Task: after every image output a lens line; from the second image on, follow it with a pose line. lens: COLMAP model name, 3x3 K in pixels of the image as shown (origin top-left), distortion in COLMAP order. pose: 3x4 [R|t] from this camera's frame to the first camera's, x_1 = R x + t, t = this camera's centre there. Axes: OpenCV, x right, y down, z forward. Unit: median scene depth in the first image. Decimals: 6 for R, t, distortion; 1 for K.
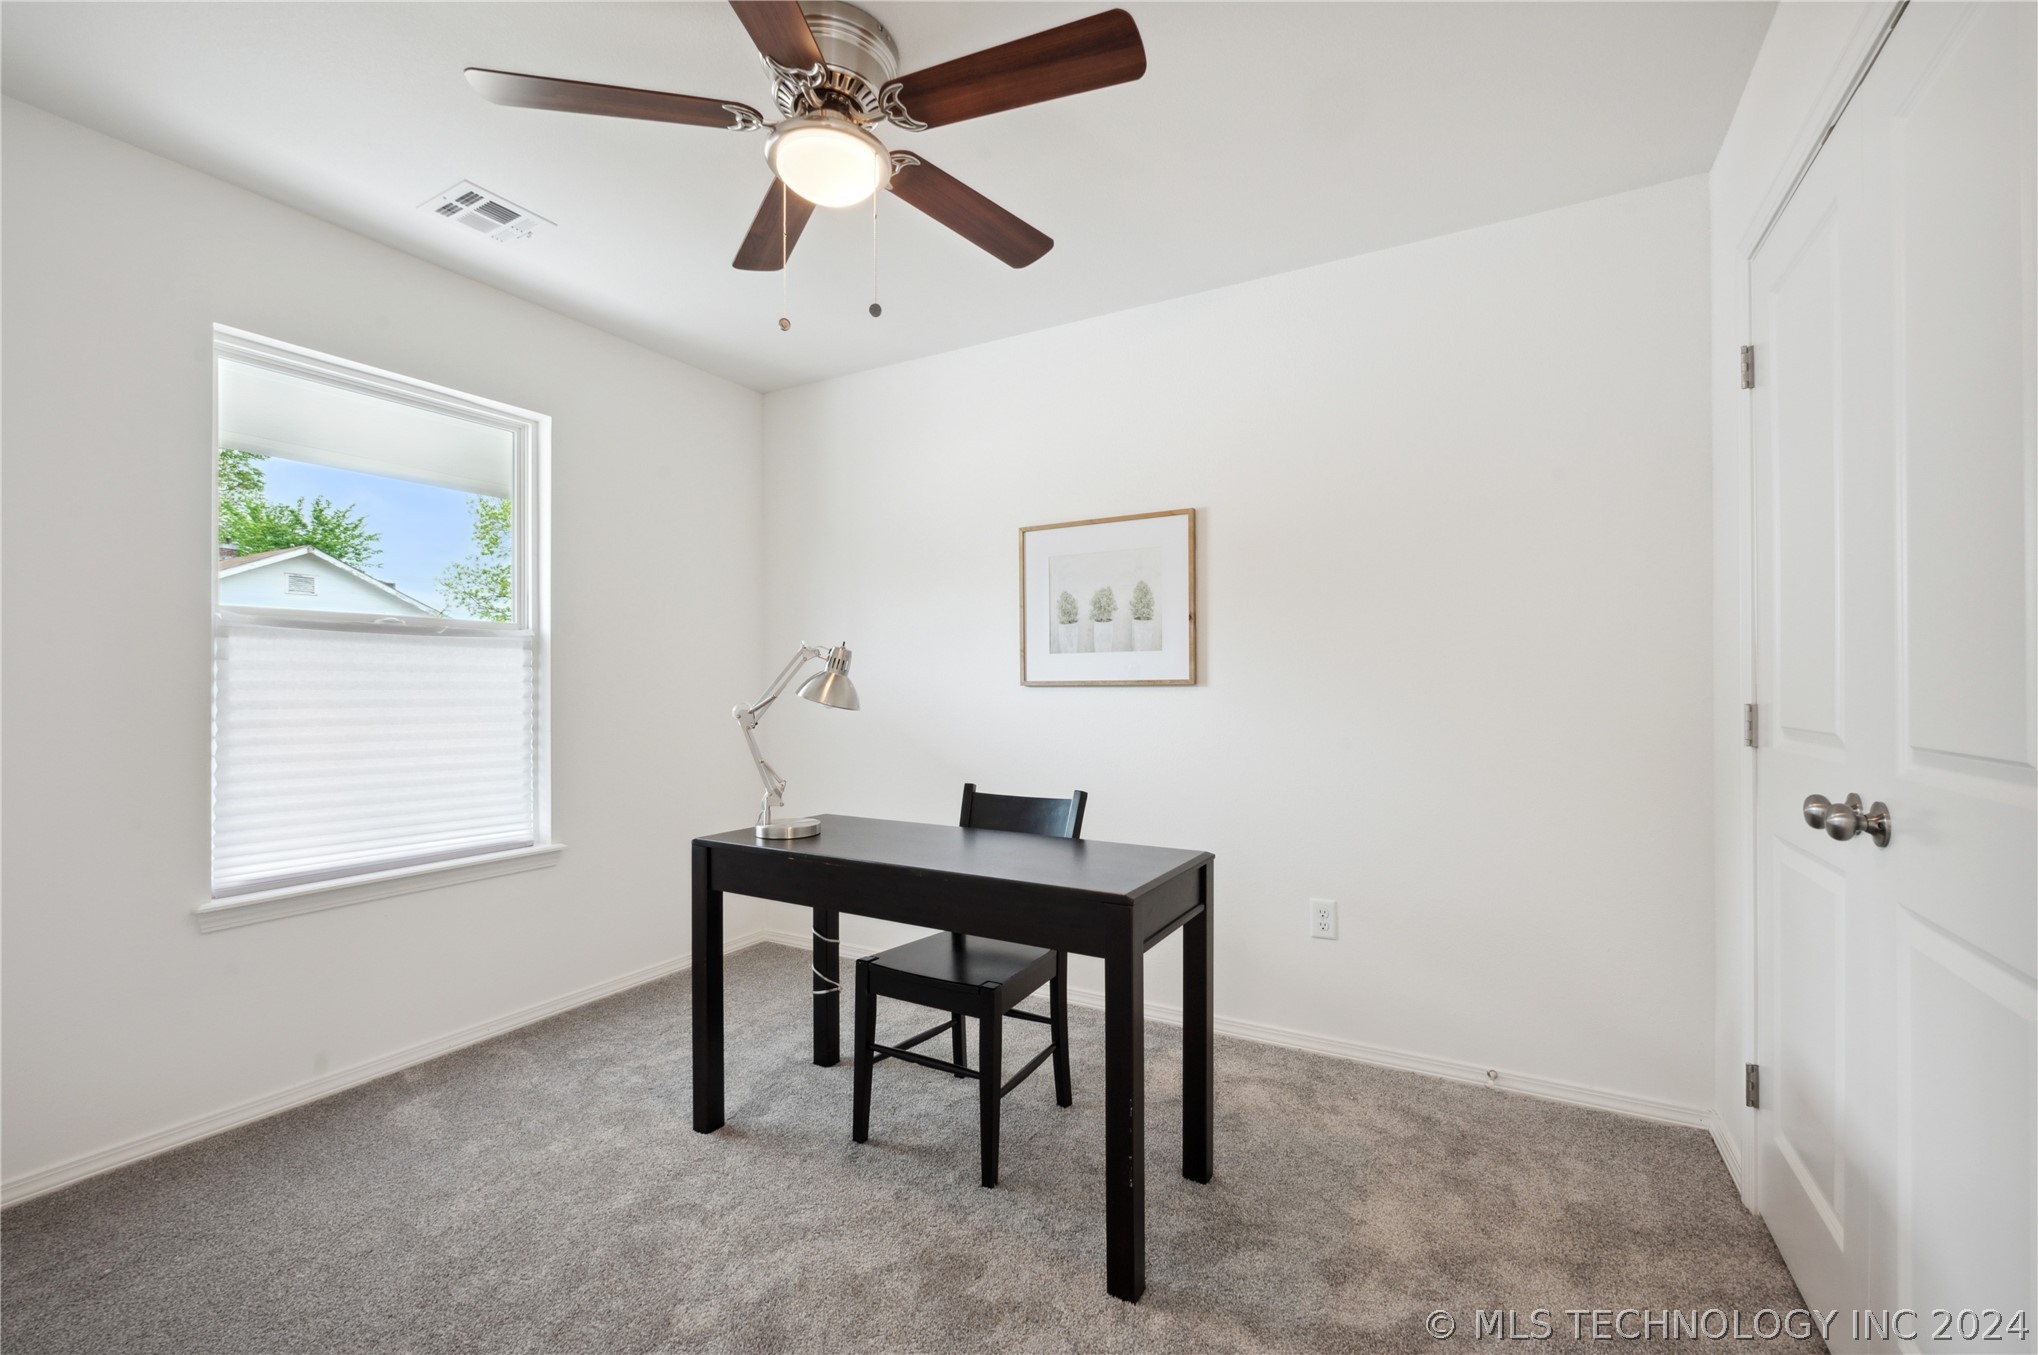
lens RADIAL K [[843.2, 0, 1027.8], [0, 843.2, 684.0], [0, 0, 1]] dist [-0.008925, -0.000090]
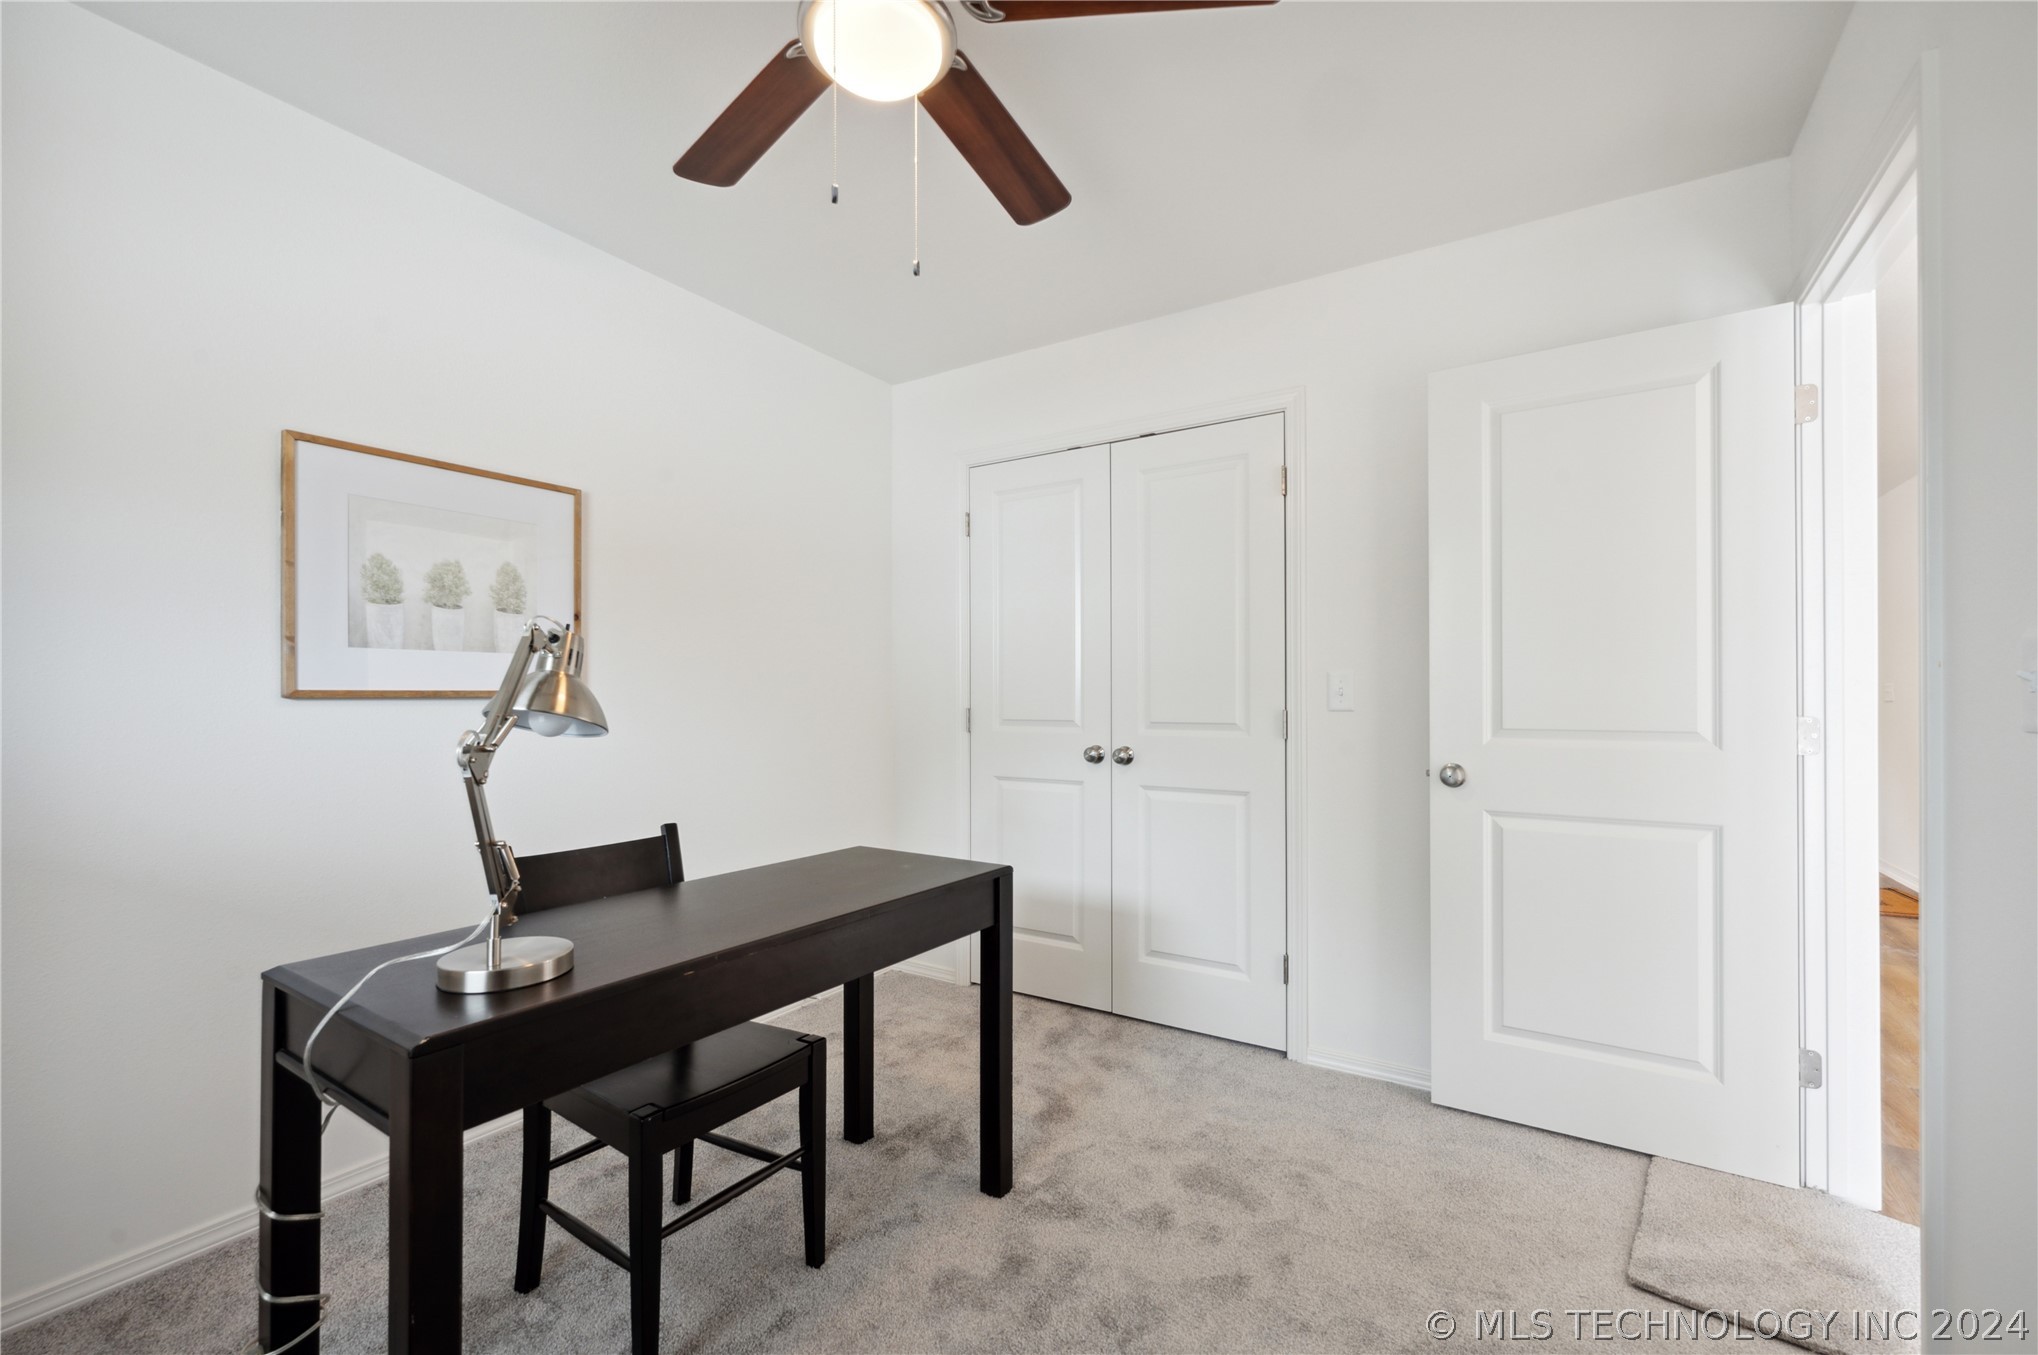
lens RADIAL K [[856.6, 0, 1019.8], [0, 856.6, 696.8], [0, 0, 1]] dist [0.004137, 0.000514]
pose [[0.049503, 0.003771, 0.998767, -0.612354], [-0.000720, 0.999993, -0.003740, 0.003263], [-0.998774, -0.000534, 0.049506, 0.485977]]
